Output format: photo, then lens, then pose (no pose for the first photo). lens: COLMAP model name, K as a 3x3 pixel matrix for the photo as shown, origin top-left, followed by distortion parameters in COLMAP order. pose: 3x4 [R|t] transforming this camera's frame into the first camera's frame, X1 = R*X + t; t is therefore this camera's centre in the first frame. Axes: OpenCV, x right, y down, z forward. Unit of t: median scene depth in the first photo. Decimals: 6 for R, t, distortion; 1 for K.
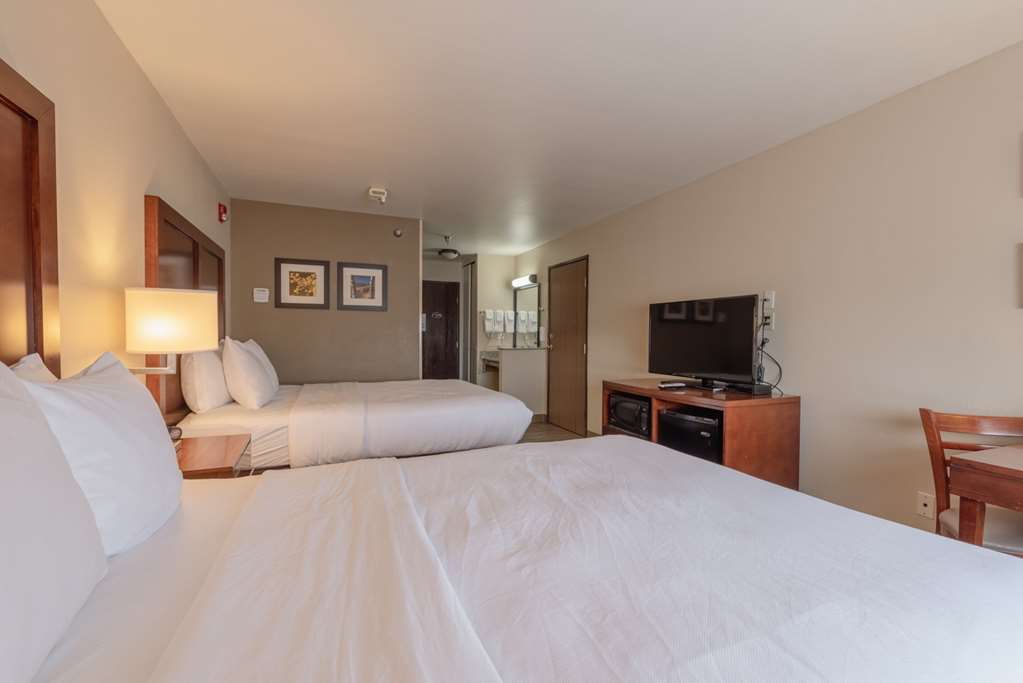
lens RADIAL K [[452.5, 0, 511.5], [0, 452.5, 341.5], [0, 0, 1]] dist [0.010883, -0.000110]
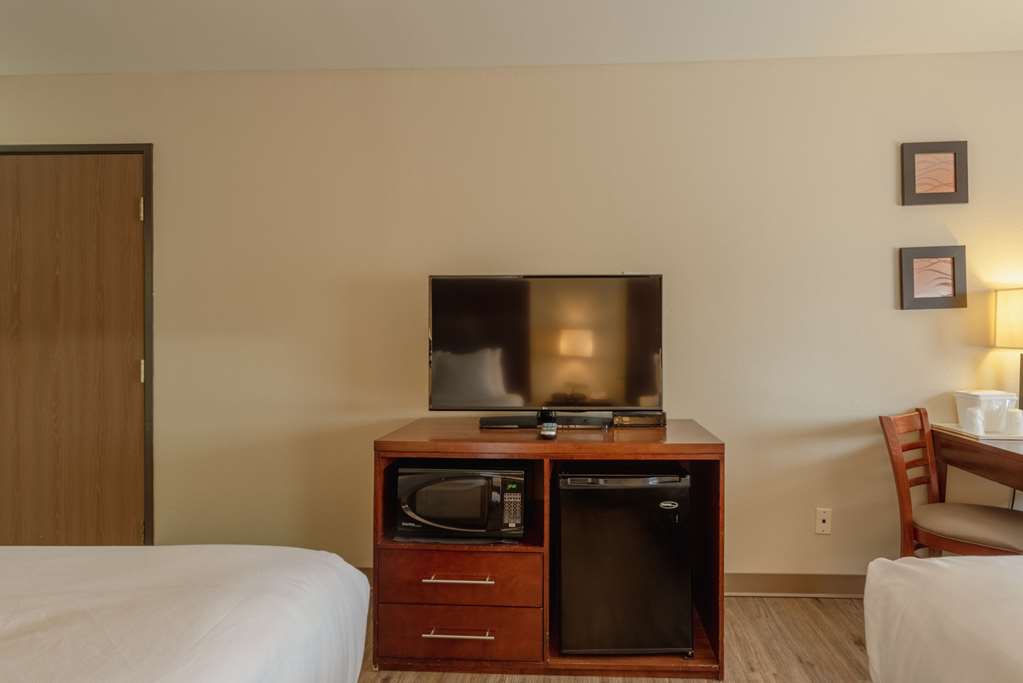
lens RADIAL K [[596.6, 0, 511.5], [0, 596.6, 341.5], [0, 0, 1]] dist [0.006724, 0.001013]
pose [[0.405763, -0.005300, 0.913963, -0.211838], [0.015086, 0.999886, -0.000899, -0.005693], [-0.913854, 0.014153, 0.405797, 0.510161]]
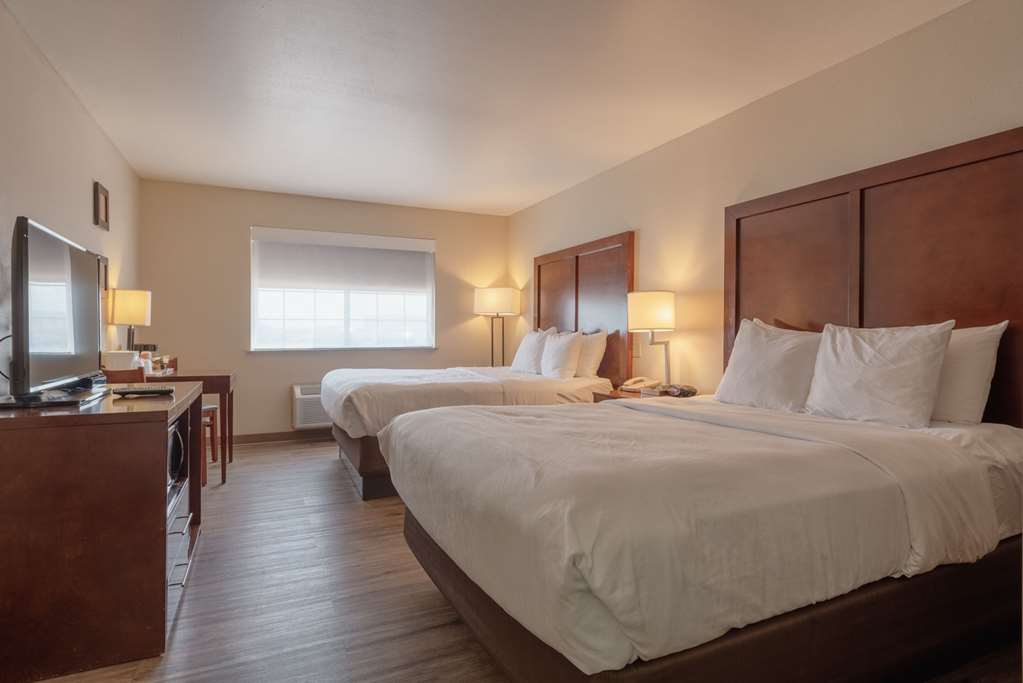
lens RADIAL K [[532.3, 0, 511.5], [0, 532.3, 341.5], [0, 0, 1]] dist [0.000823, 0.000191]
pose [[-0.998397, -0.009336, -0.055824, -0.061121], [-0.010677, 0.999660, 0.023781, 0.006779], [0.055583, 0.024339, -0.998157, 1.194463]]
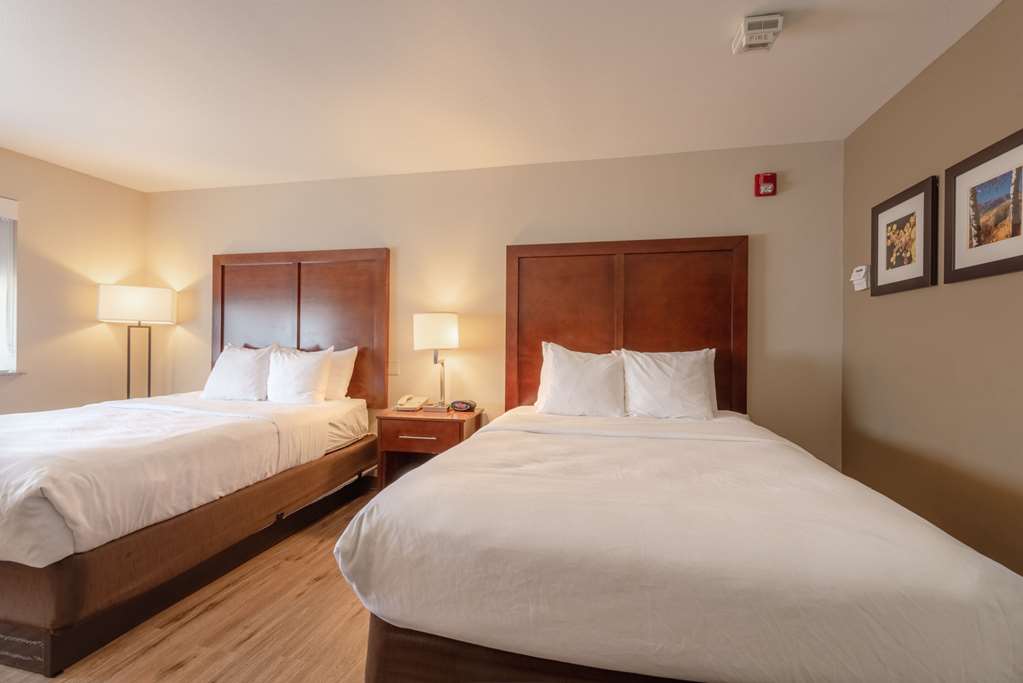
lens RADIAL K [[452.5, 0, 511.5], [0, 452.5, 341.5], [0, 0, 1]] dist [0.010883, -0.000110]
pose [[-0.575483, -0.011896, -0.817728, 0.189165], [-0.020845, 0.999783, 0.000125, -0.008621], [0.817548, 0.017118, -0.575606, 0.913112]]
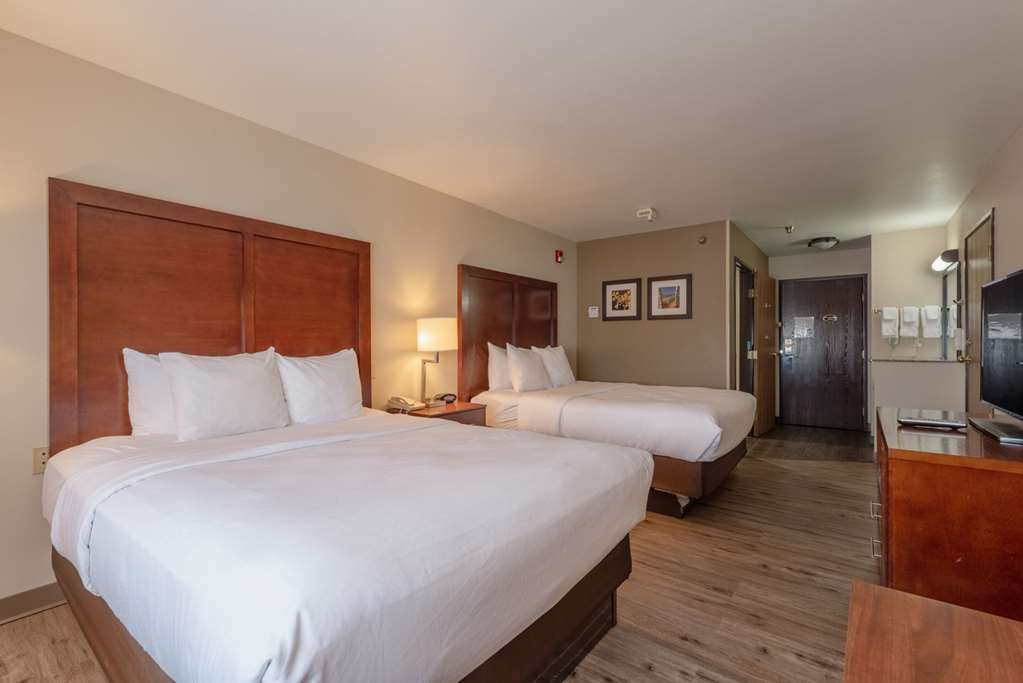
lens RADIAL K [[452.5, 0, 511.5], [0, 452.5, 341.5], [0, 0, 1]] dist [0.010883, -0.000110]
pose [[0.500982, -0.008700, -0.865414, 0.418291], [-0.008941, 0.999844, -0.015228, 0.003363], [0.865411, 0.015366, 0.500826, 0.145369]]
